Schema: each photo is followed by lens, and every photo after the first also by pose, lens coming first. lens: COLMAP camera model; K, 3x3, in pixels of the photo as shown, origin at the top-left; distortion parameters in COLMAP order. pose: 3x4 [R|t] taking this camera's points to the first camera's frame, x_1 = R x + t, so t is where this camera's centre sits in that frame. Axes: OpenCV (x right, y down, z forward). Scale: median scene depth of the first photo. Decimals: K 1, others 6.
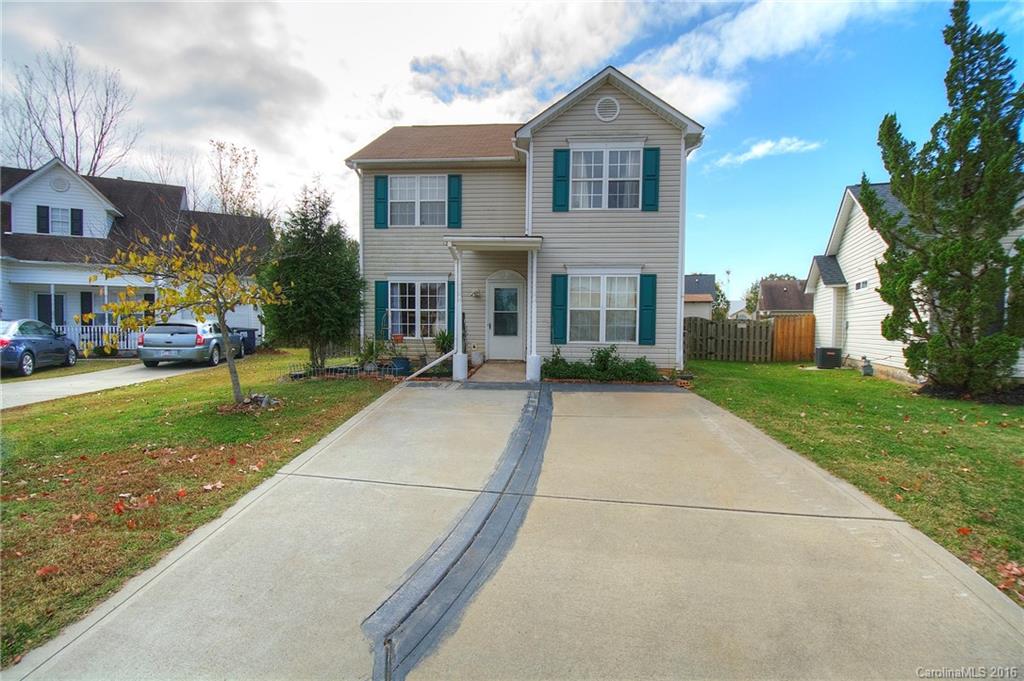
lens RADIAL K [[468.4, 0, 508.0], [0, 468.4, 340.5], [0, 0, 1]] dist [-0.013631, -0.000657]
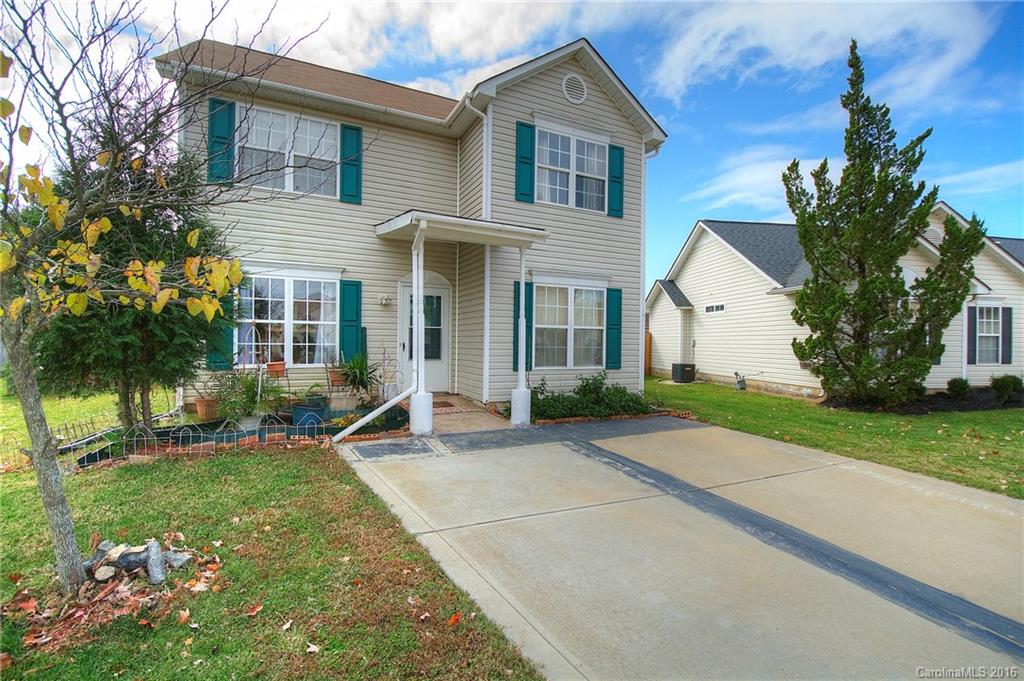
lens RADIAL K [[468.4, 0, 508.0], [0, 468.4, 340.5], [0, 0, 1]] dist [-0.013631, -0.000657]
pose [[0.852586, 0.001721, 0.522585, -0.323418], [0.008818, 0.999805, -0.017679, -0.030386], [-0.522513, 0.019681, 0.852404, 0.355061]]
